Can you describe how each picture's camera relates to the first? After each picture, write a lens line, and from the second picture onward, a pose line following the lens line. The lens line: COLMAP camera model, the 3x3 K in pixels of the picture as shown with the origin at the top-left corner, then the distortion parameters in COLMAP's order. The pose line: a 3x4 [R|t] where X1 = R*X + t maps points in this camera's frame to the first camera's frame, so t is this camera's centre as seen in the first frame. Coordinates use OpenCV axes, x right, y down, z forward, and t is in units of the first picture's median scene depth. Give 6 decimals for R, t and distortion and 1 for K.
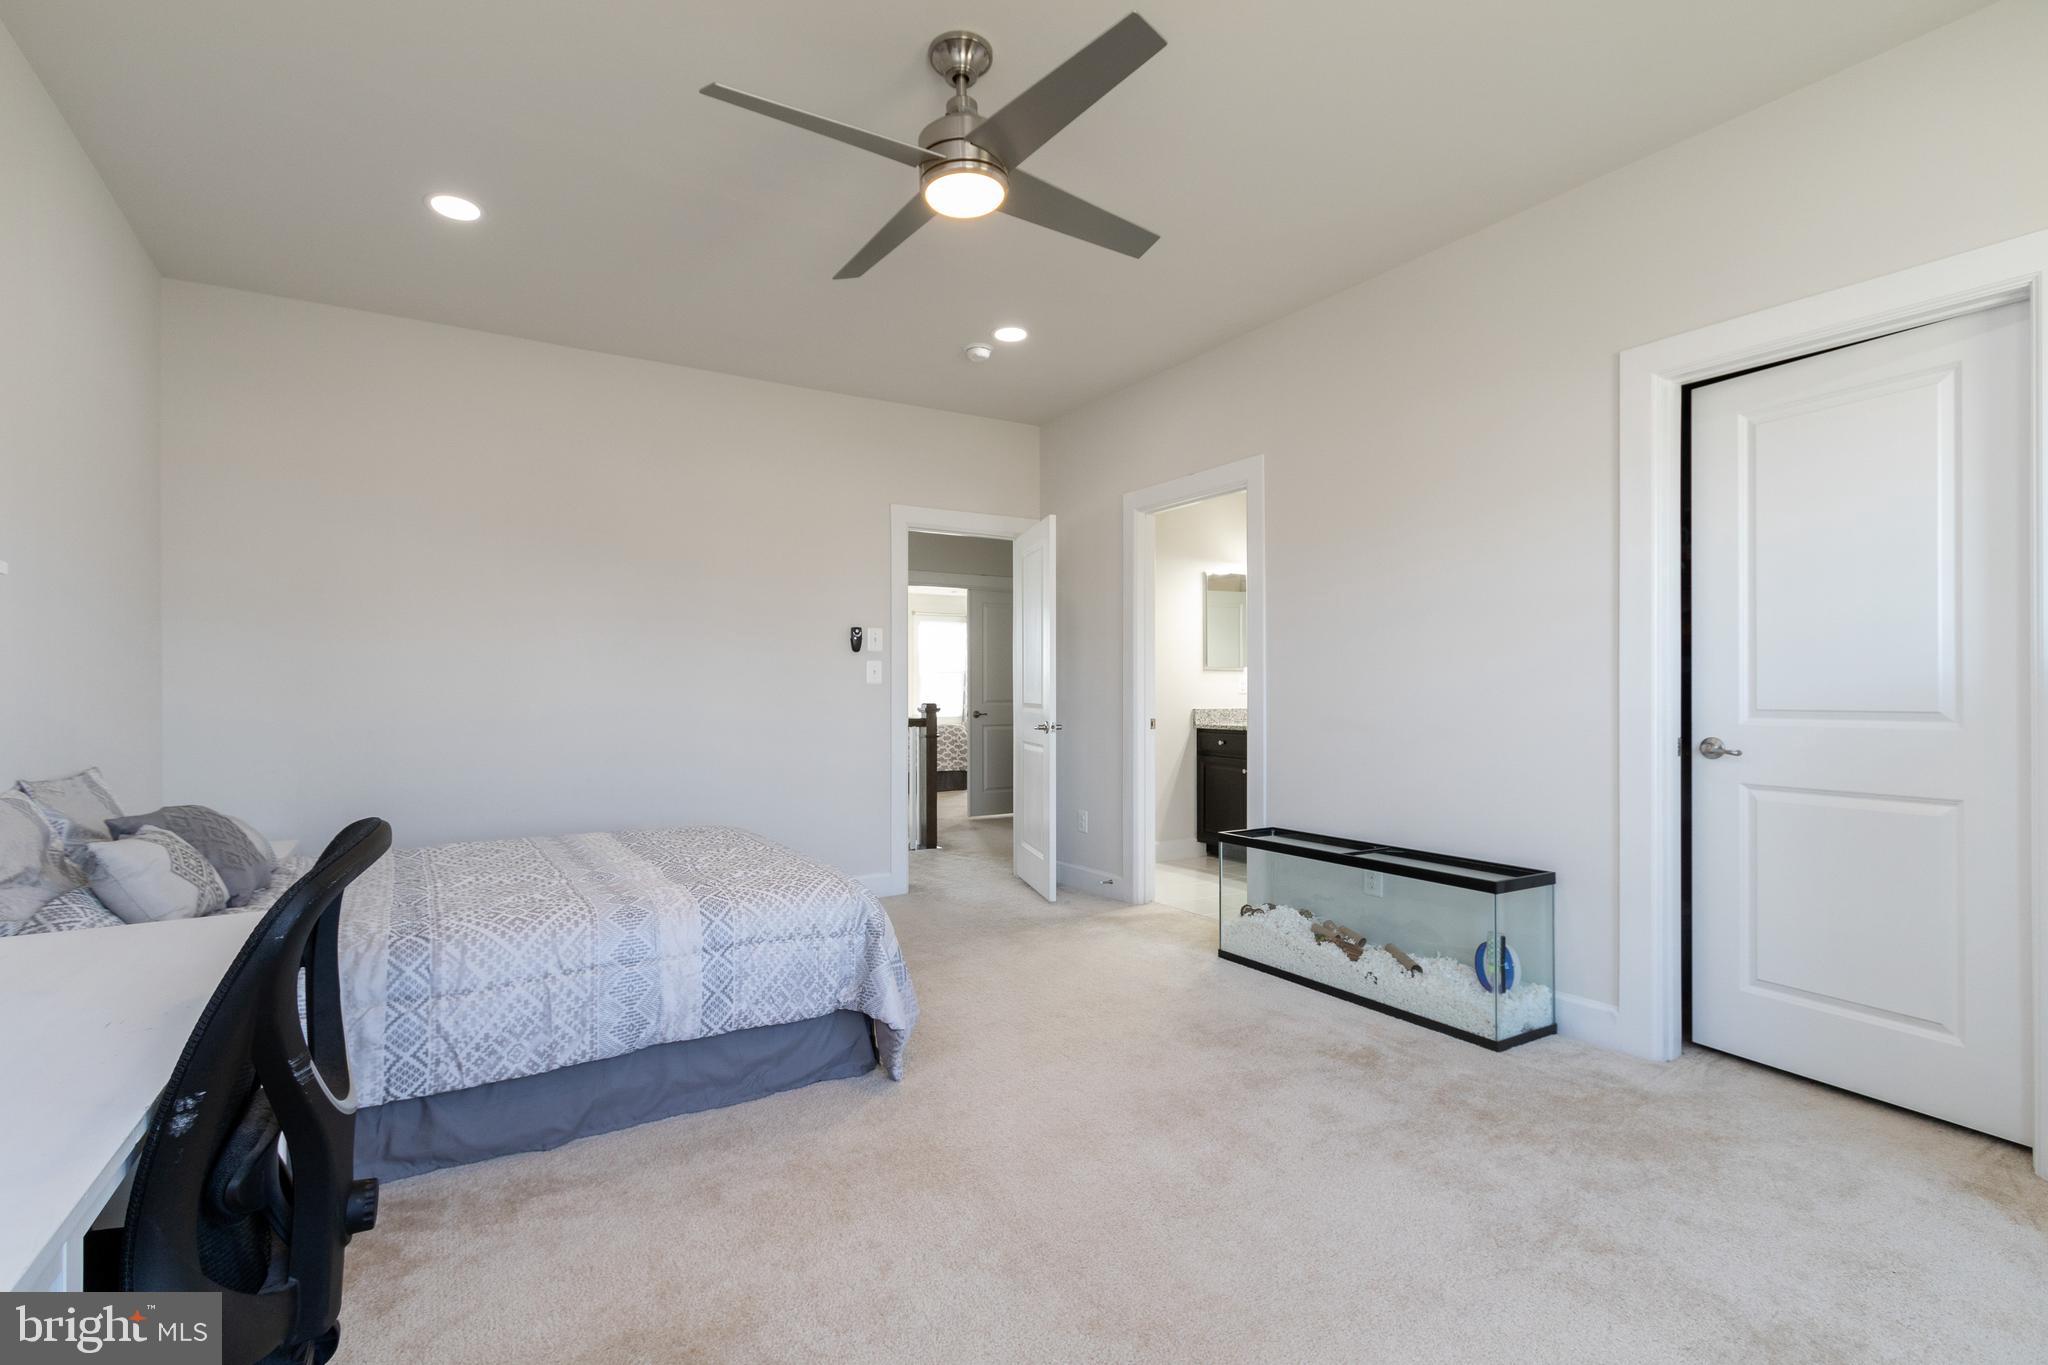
lens RADIAL K [[933.1, 0, 1010.6], [0, 933.1, 682.4], [0, 0, 1]] dist [0.000918, -0.001512]
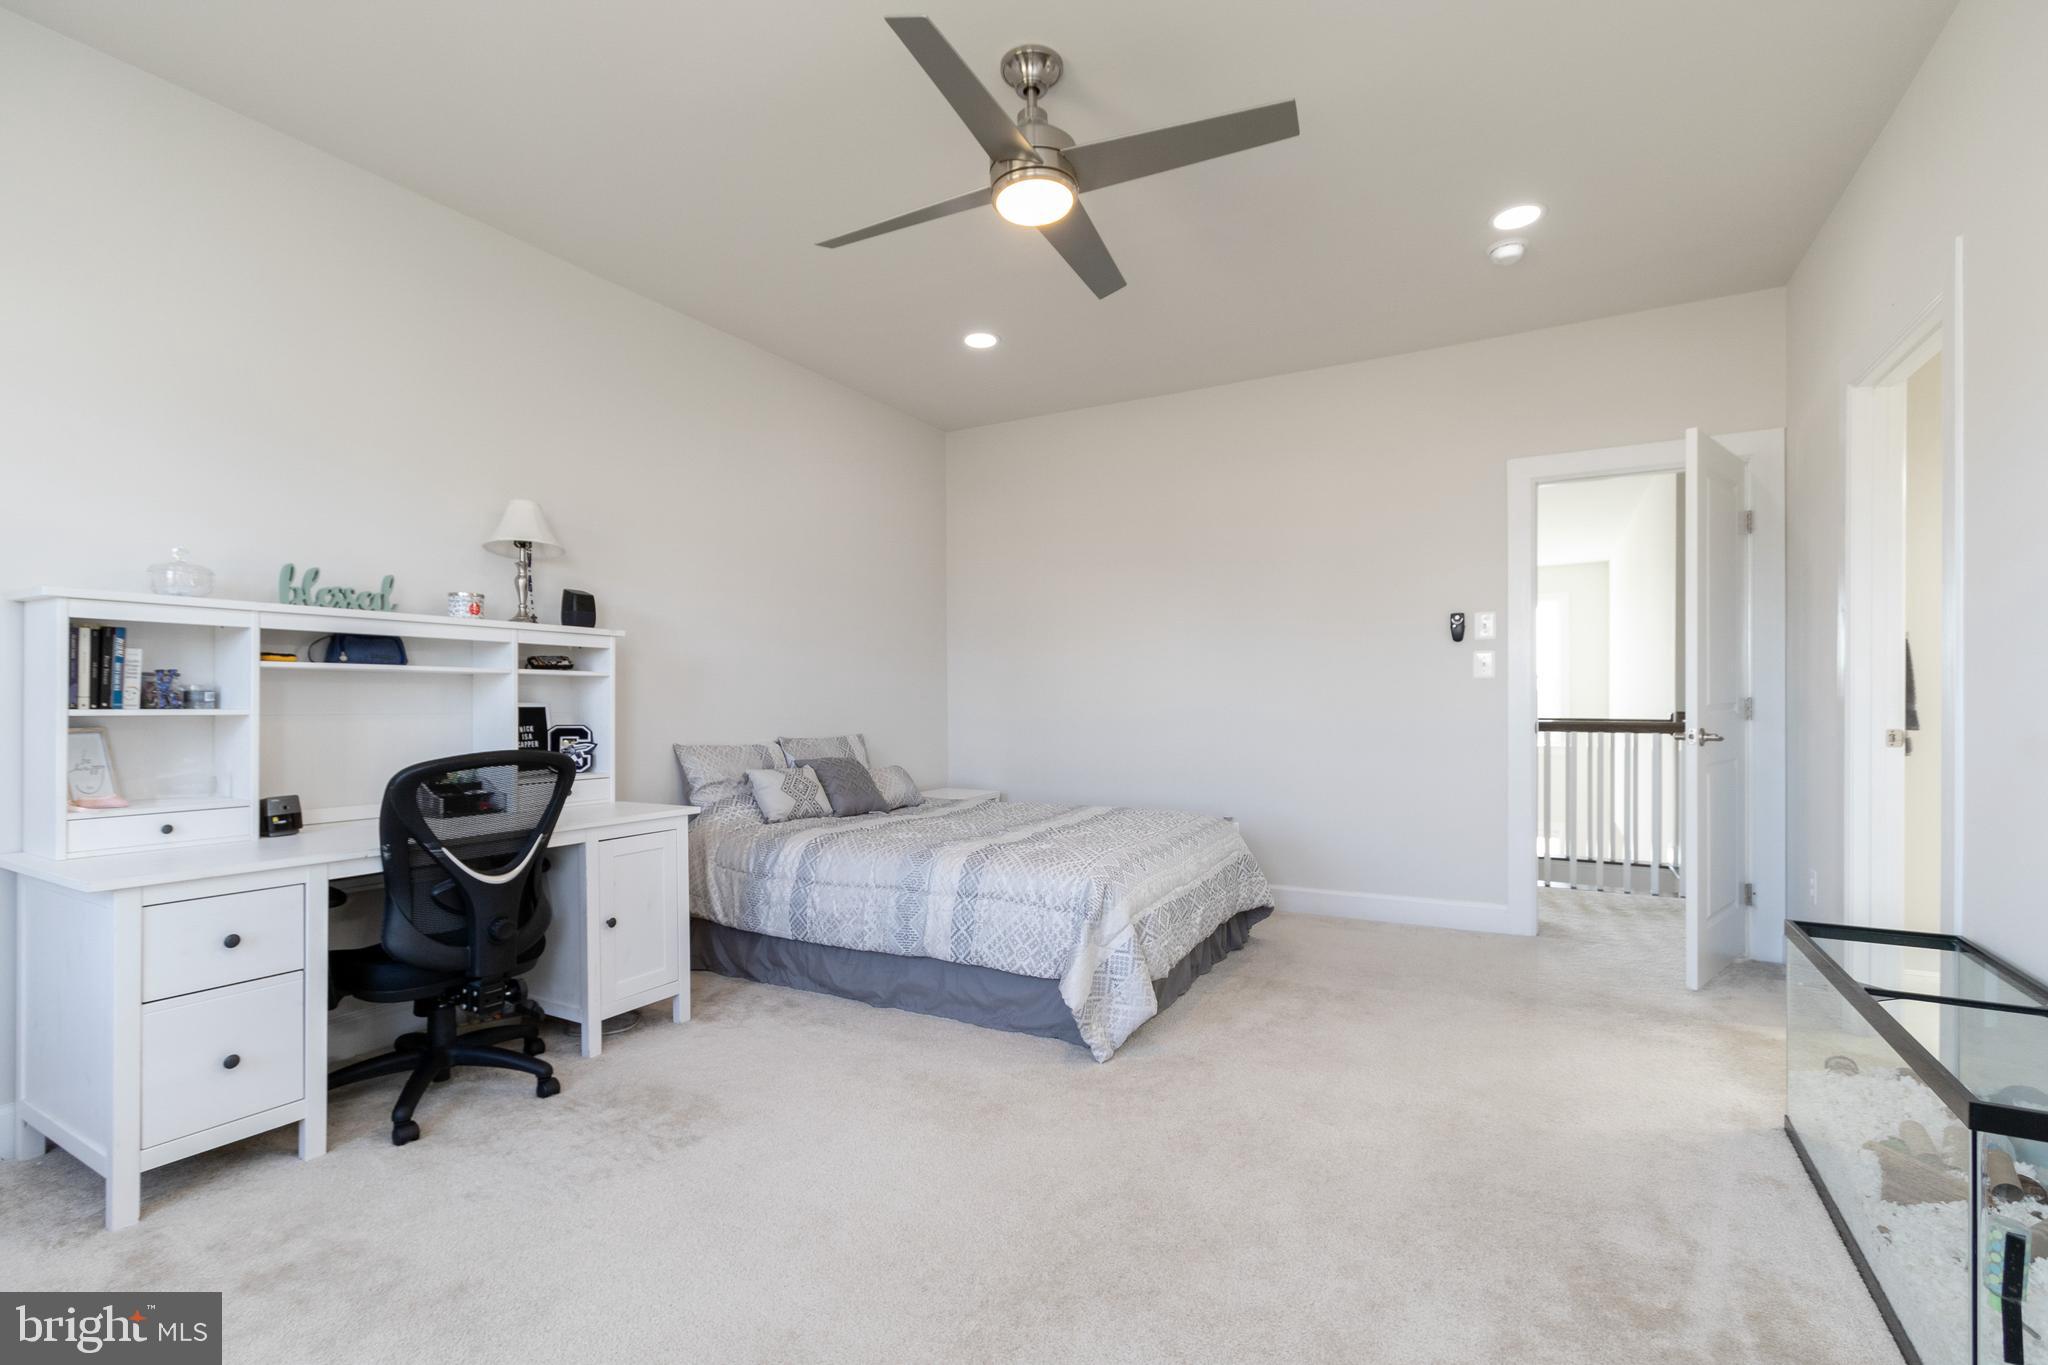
lens RADIAL K [[933.1, 0, 1014.4], [0, 933.1, 695.9], [0, 0, 1]] dist [0.000918, -0.001512]
pose [[0.489564, 0.000161, -0.871967, 0.798800], [0.014465, 0.999861, 0.008306, 0.009576], [0.871847, -0.016679, 0.489494, 0.448900]]
